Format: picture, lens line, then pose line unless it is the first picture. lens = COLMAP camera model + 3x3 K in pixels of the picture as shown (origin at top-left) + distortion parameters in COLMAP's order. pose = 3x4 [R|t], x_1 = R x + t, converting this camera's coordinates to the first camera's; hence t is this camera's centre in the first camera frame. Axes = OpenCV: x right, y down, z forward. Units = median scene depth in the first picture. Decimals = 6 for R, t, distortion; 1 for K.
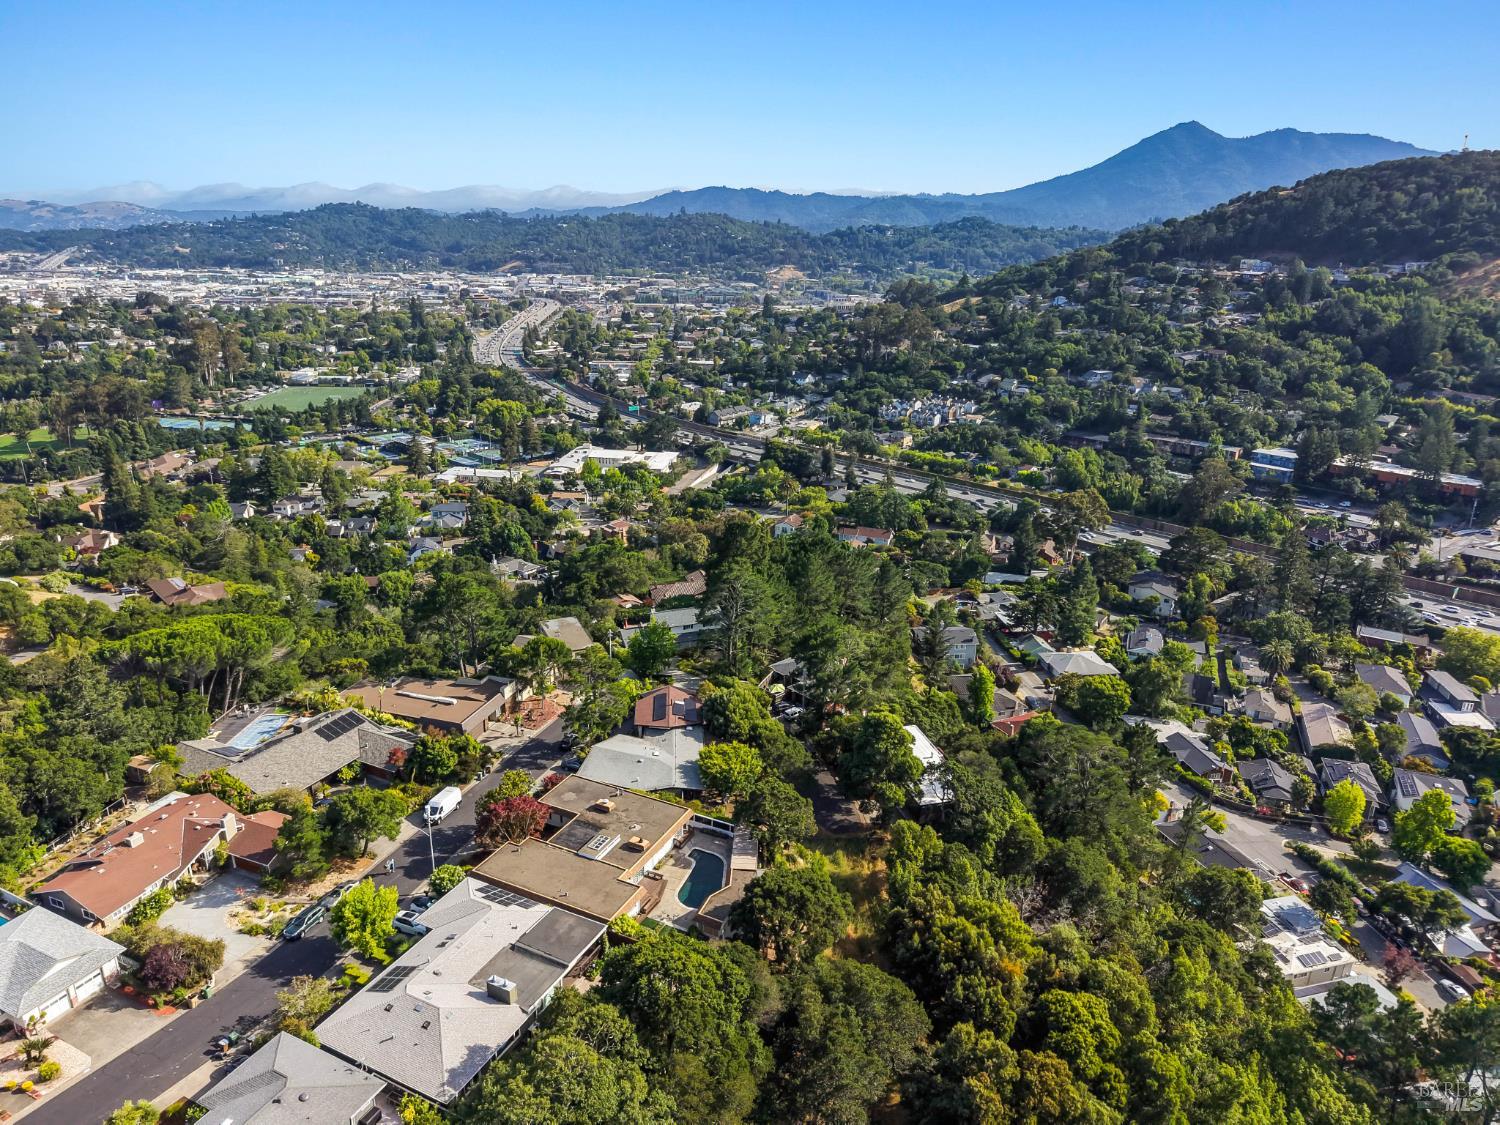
lens RADIAL K [[1005.0, 0, 747.8], [0, 1005.0, 564.7], [0, 0, 1]] dist [0.027461, -0.038617]
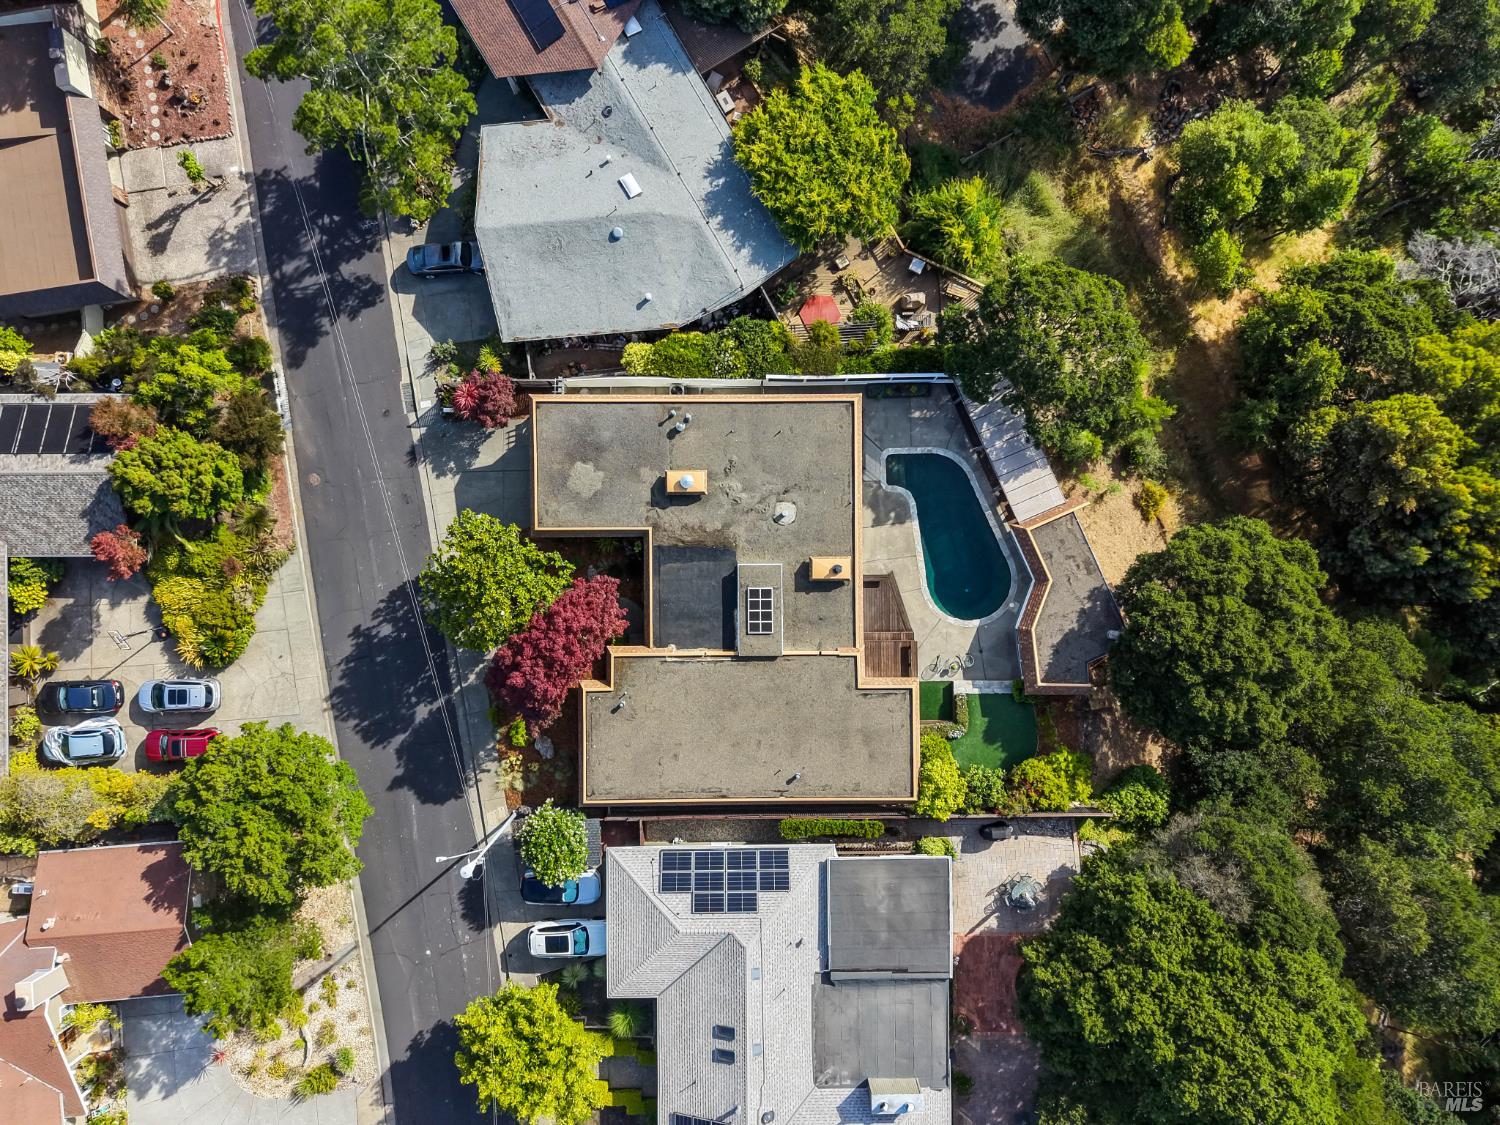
lens RADIAL K [[1005.0, 0, 747.8], [0, 1005.0, 564.7], [0, 0, 1]] dist [0.027461, -0.038617]
pose [[0.890516, -0.454841, -0.010024, -0.025469], [0.155868, 0.284320, 0.945974, -0.032620], [-0.427418, -0.843968, 0.324087, 0.160519]]
